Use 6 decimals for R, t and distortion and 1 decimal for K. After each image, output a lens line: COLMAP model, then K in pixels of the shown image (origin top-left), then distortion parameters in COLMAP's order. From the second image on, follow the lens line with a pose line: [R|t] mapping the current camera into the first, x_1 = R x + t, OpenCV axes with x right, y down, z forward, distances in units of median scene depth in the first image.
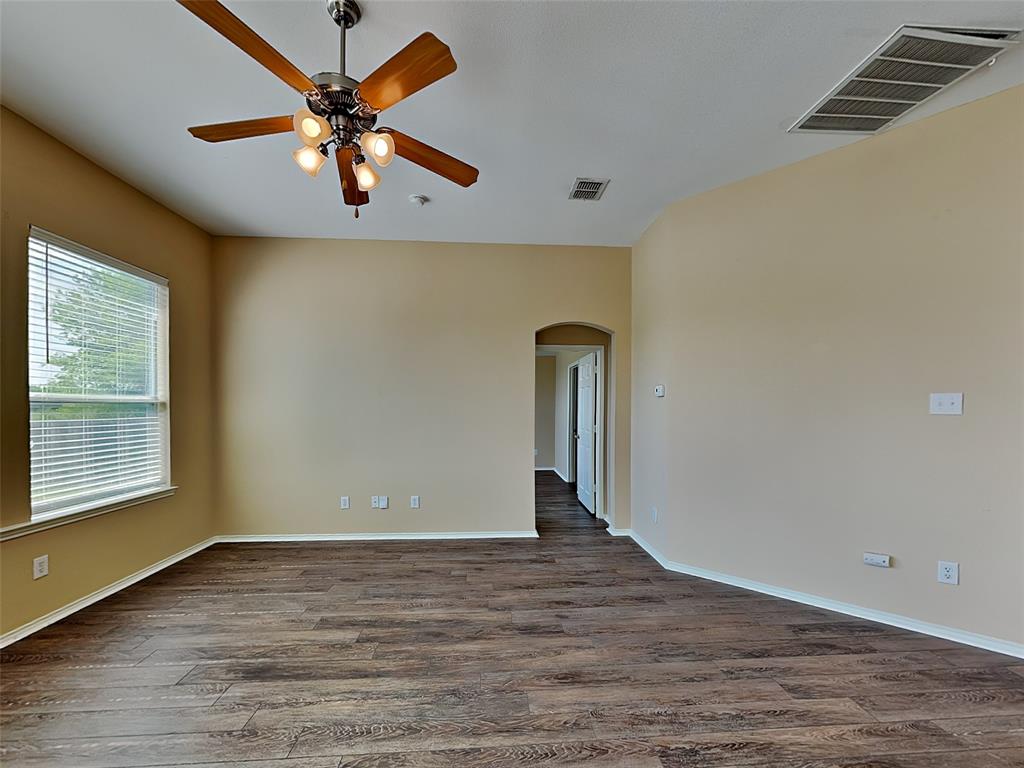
lens RADIAL K [[406.1, 0, 512.1], [0, 406.1, 407.8], [0, 0, 1]] dist [0.000505, -0.000114]
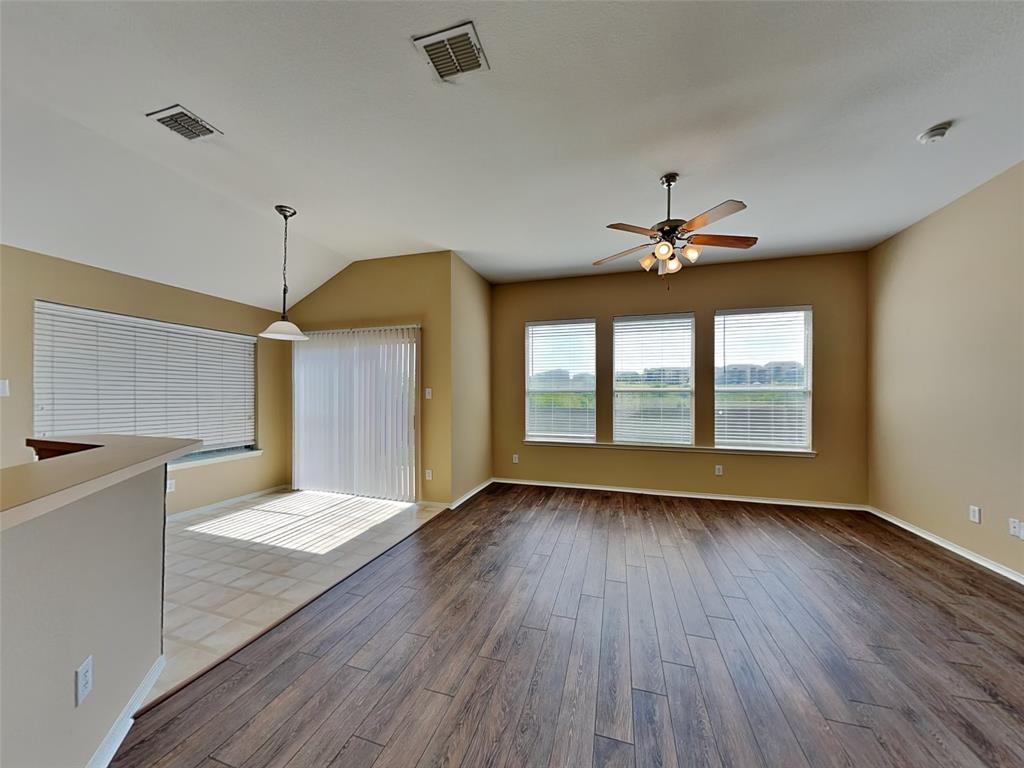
lens RADIAL K [[349.6, 0, 515.3], [0, 349.6, 395.1], [0, 0, 1]] dist [-0.000169, -0.000017]
pose [[-0.336939, 0.000017, -0.941527, 0.646951], [-0.011721, 0.999922, 0.004213, 0.004969], [0.941454, 0.012455, -0.336912, 0.439661]]
